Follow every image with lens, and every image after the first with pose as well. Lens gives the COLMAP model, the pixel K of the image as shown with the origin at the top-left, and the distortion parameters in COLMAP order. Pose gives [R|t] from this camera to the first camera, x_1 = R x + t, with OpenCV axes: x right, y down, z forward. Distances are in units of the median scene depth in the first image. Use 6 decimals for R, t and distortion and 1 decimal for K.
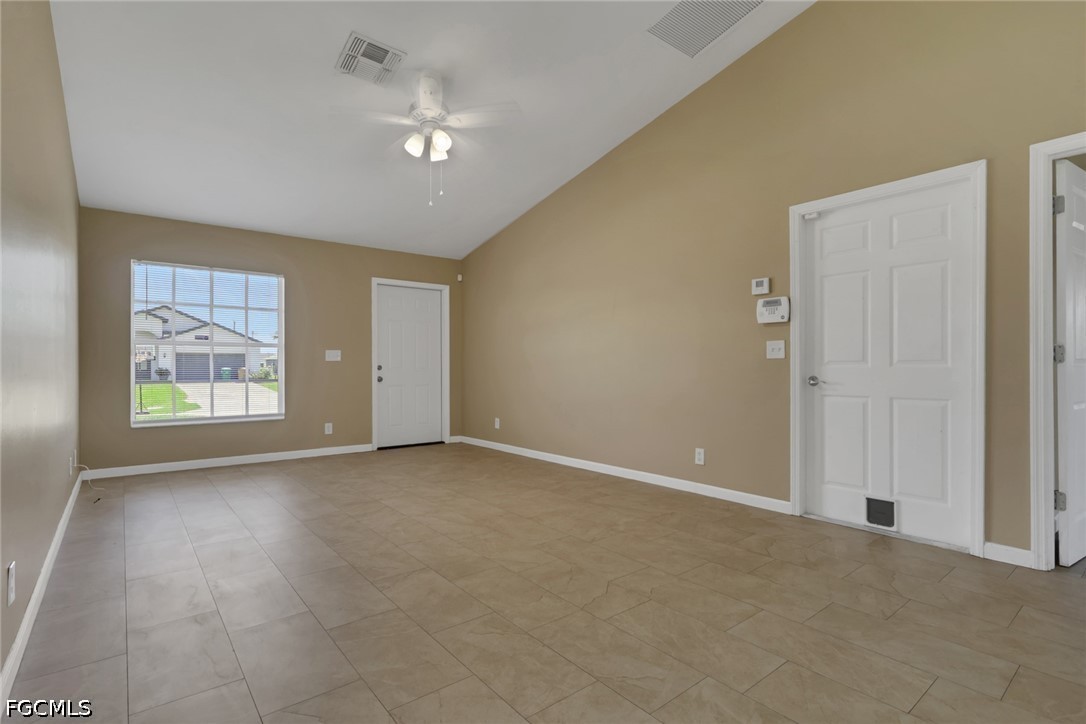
lens RADIAL K [[513.3, 0, 533.6], [0, 513.3, 374.1], [0, 0, 1]] dist [-0.001333, 0.000154]
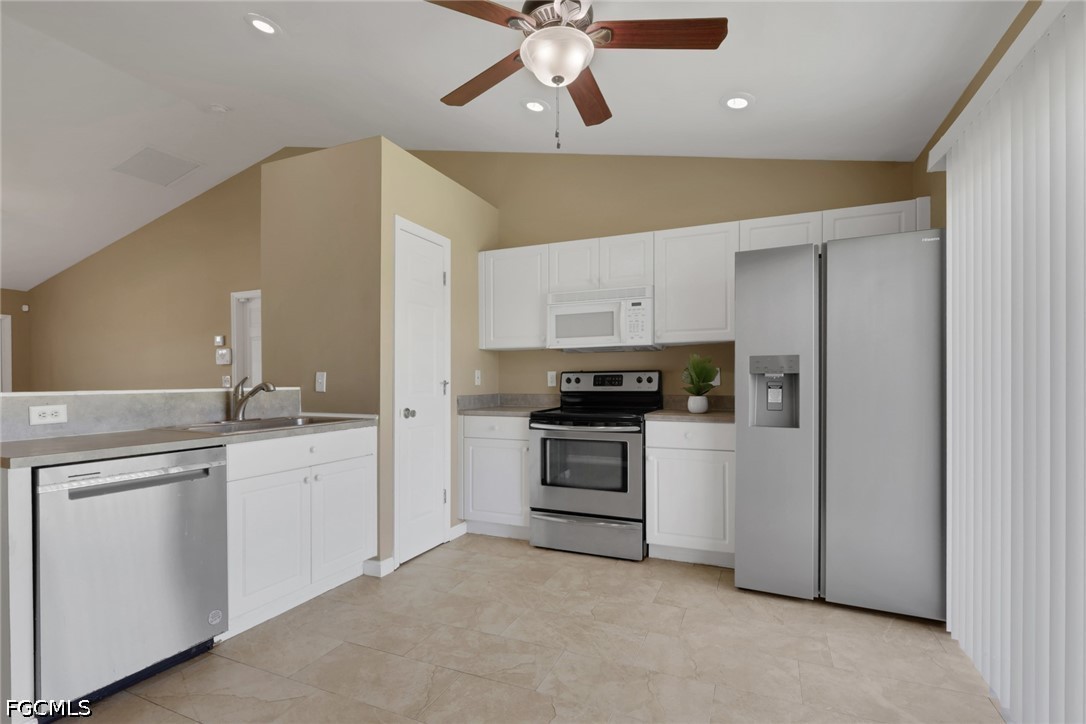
lens RADIAL K [[514.2, 0, 538.3], [0, 514.2, 379.7], [0, 0, 1]] dist [0.001388, 0.000198]
pose [[0.887413, -0.005438, 0.460943, 0.611626], [0.011439, 0.999882, -0.010227, -0.026556], [-0.460833, 0.014349, 0.887371, -0.873557]]
